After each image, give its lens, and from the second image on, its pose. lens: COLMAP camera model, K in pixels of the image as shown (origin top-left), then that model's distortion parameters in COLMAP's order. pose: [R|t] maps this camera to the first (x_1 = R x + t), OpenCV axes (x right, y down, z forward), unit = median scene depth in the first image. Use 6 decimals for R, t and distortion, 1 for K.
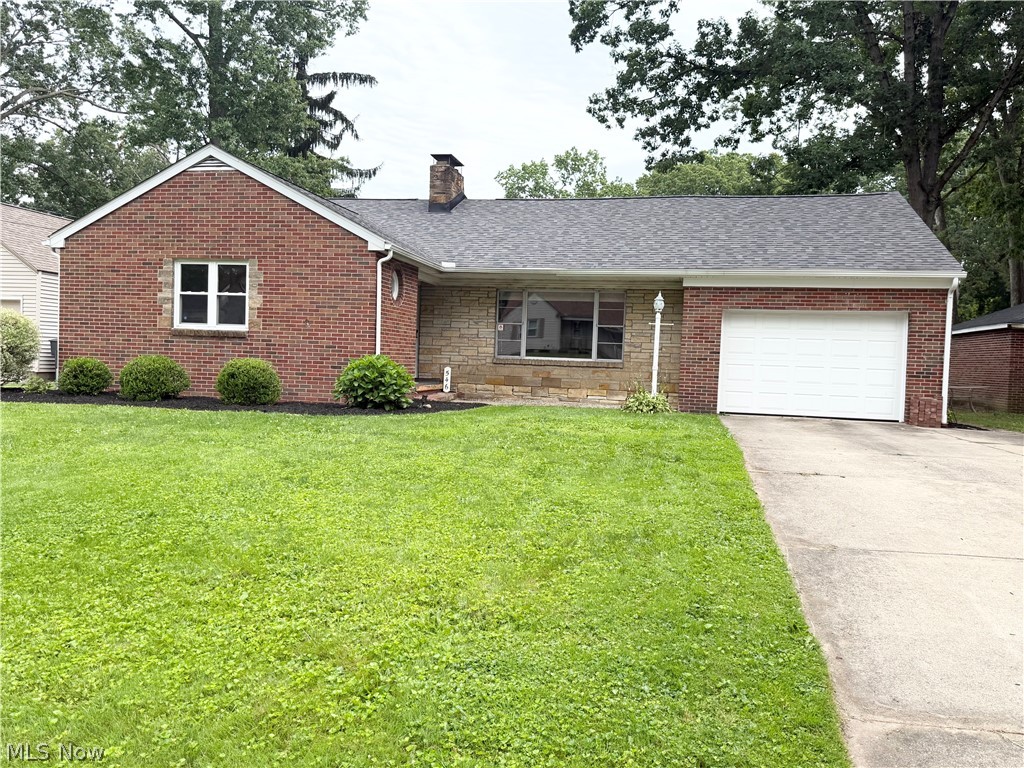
lens RADIAL K [[764.0, 0, 508.7], [0, 764.0, 384.6], [0, 0, 1]] dist [0.034787, -0.027319]
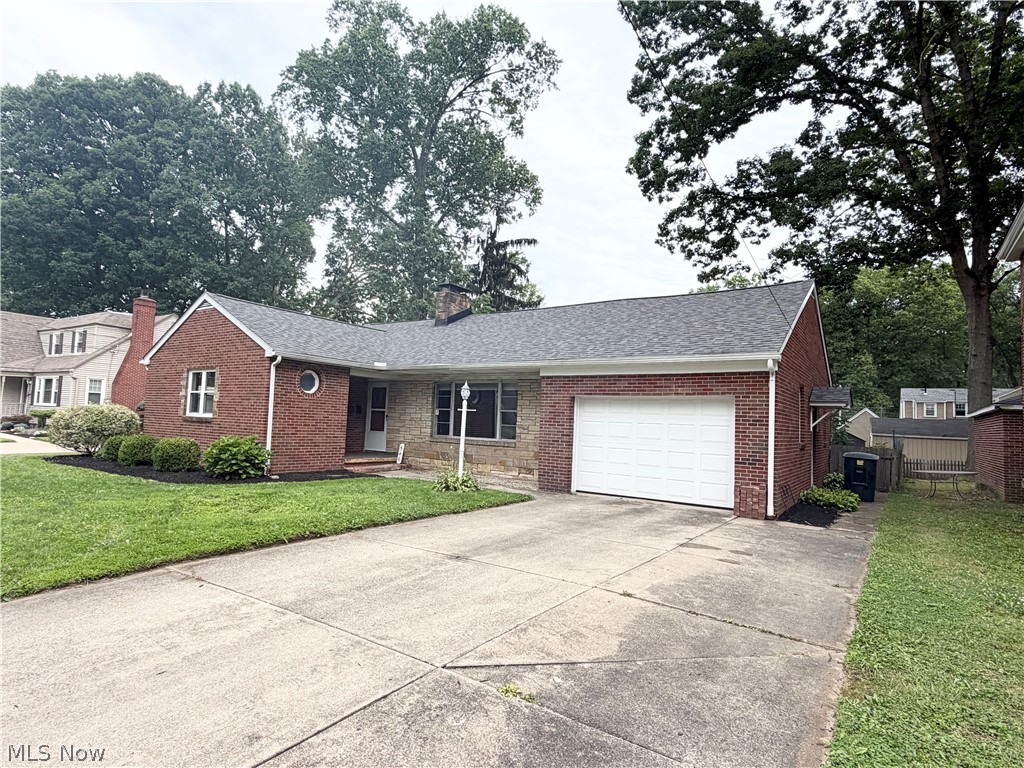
lens RADIAL K [[560.3, 0, 517.6], [0, 560.3, 381.5], [0, 0, 1]] dist [-0.006901, -0.000344]
pose [[0.921266, -0.026547, -0.388026, 0.518290], [-0.020686, 0.992911, -0.117045, -0.023047], [0.388383, 0.115856, 0.914186, 0.234111]]
